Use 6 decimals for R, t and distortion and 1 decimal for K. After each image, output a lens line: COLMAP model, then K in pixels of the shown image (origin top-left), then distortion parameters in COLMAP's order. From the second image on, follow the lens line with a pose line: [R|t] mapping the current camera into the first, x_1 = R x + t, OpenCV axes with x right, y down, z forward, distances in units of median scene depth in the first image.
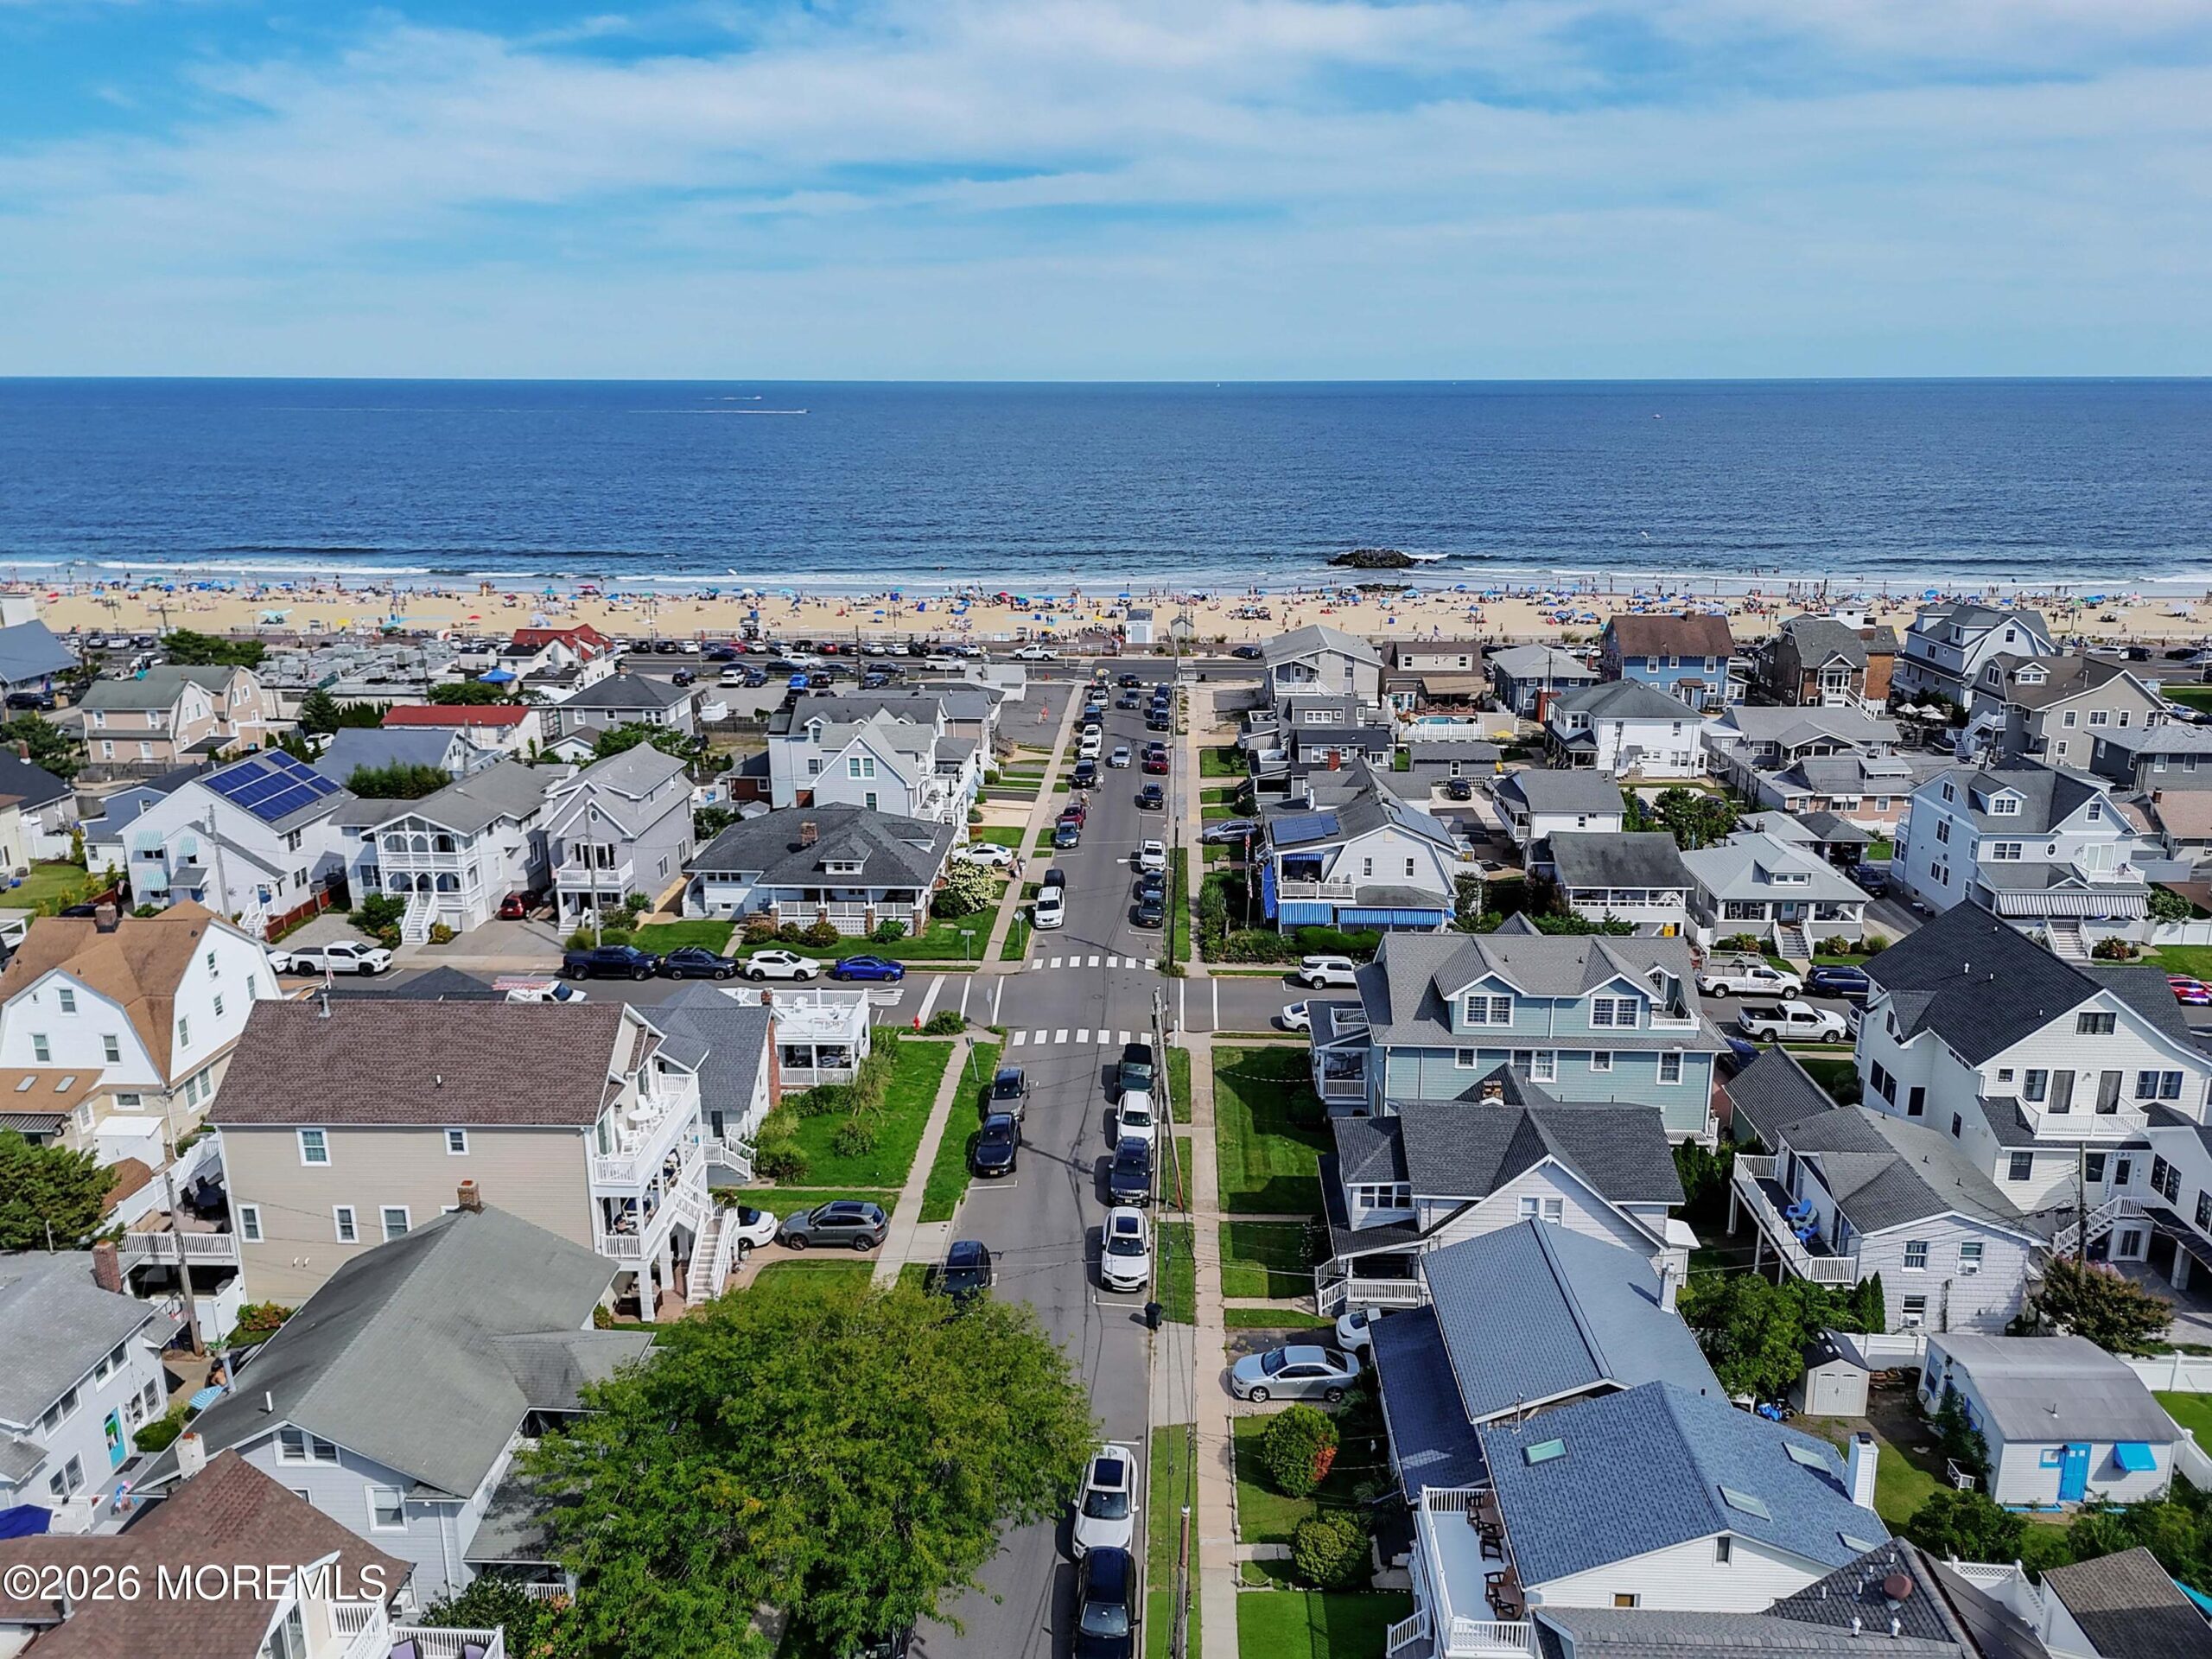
lens RADIAL K [[1628.1, 0, 1121.1], [0, 1628.1, 814.0], [0, 0, 1]] dist [0.084822, -0.101780]
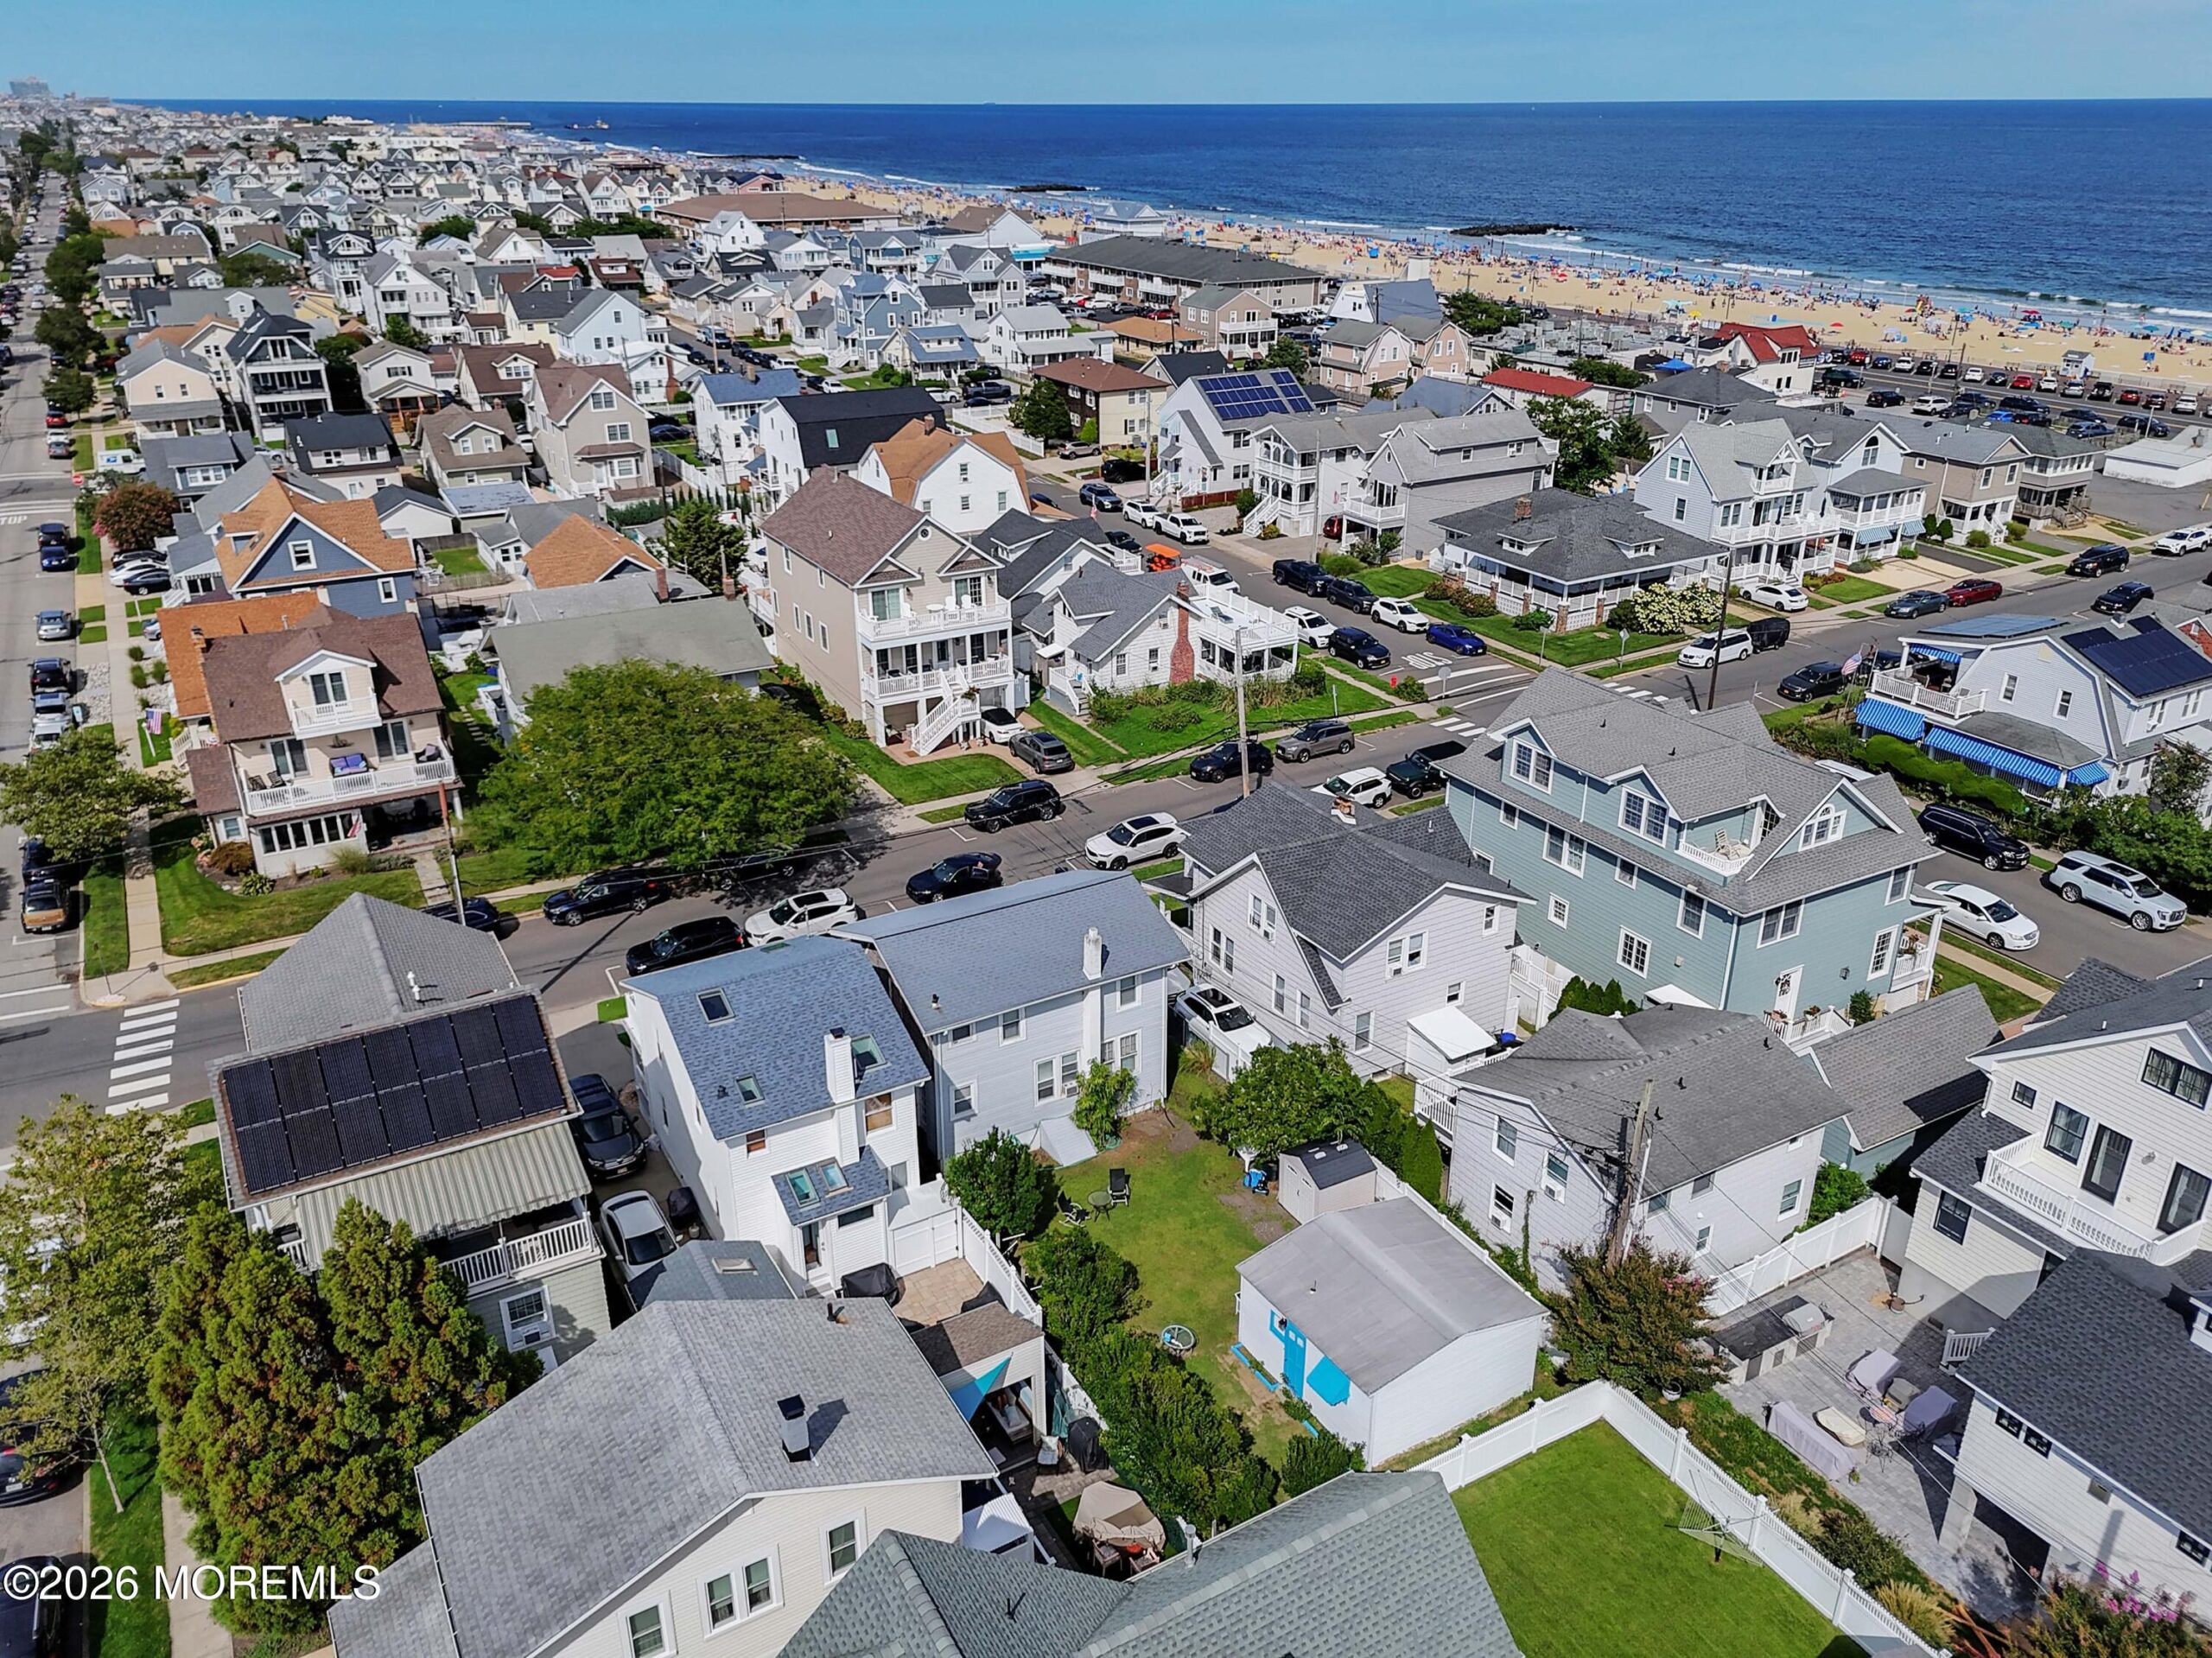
lens RADIAL K [[1606.5, 0, 1108.2], [0, 1606.5, 839.8], [0, 0, 1]] dist [0.069217, -0.069384]
pose [[0.530667, 0.353052, -0.770550, 0.526421], [-0.218250, 0.935379, 0.278268, -0.019842], [0.818999, 0.020505, 0.573429, 0.235959]]
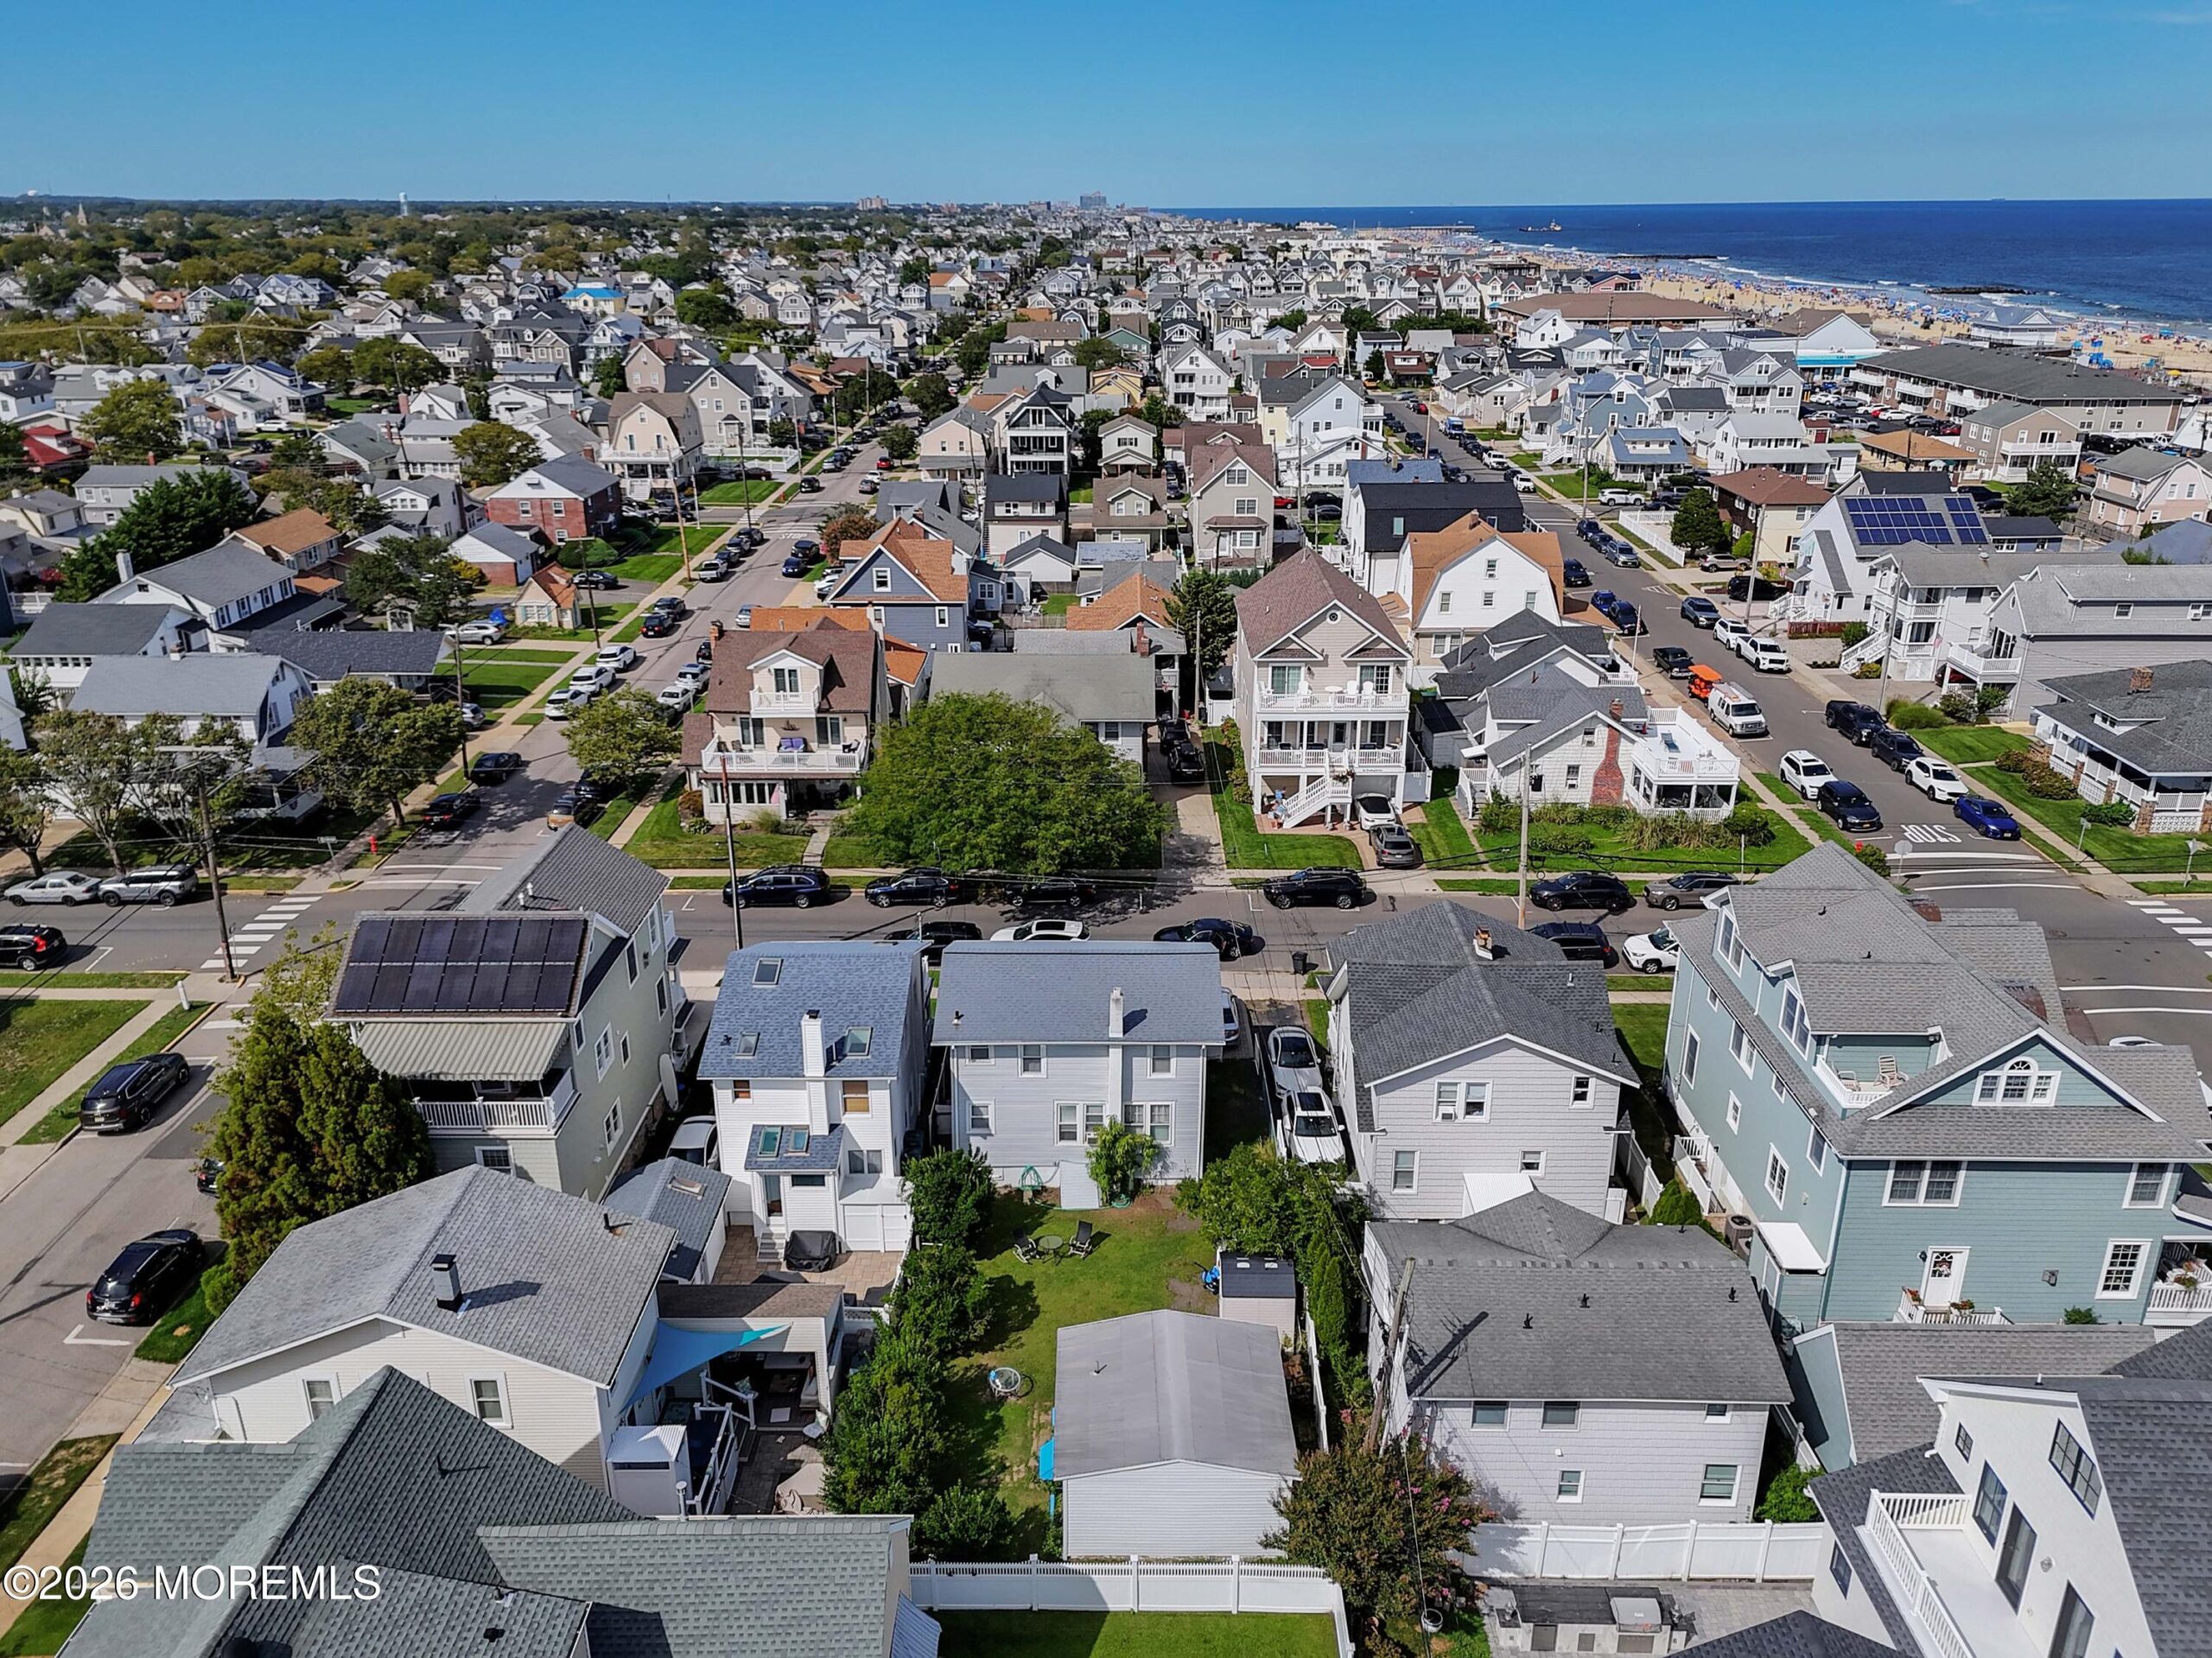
lens RADIAL K [[1606.5, 0, 1108.2], [0, 1606.5, 839.8], [0, 0, 1]] dist [0.069217, -0.069384]
pose [[0.028678, 0.366321, -0.930046, 0.606325], [-0.252604, 0.902886, 0.347834, -0.072553], [0.967145, 0.224958, 0.118428, 0.433957]]
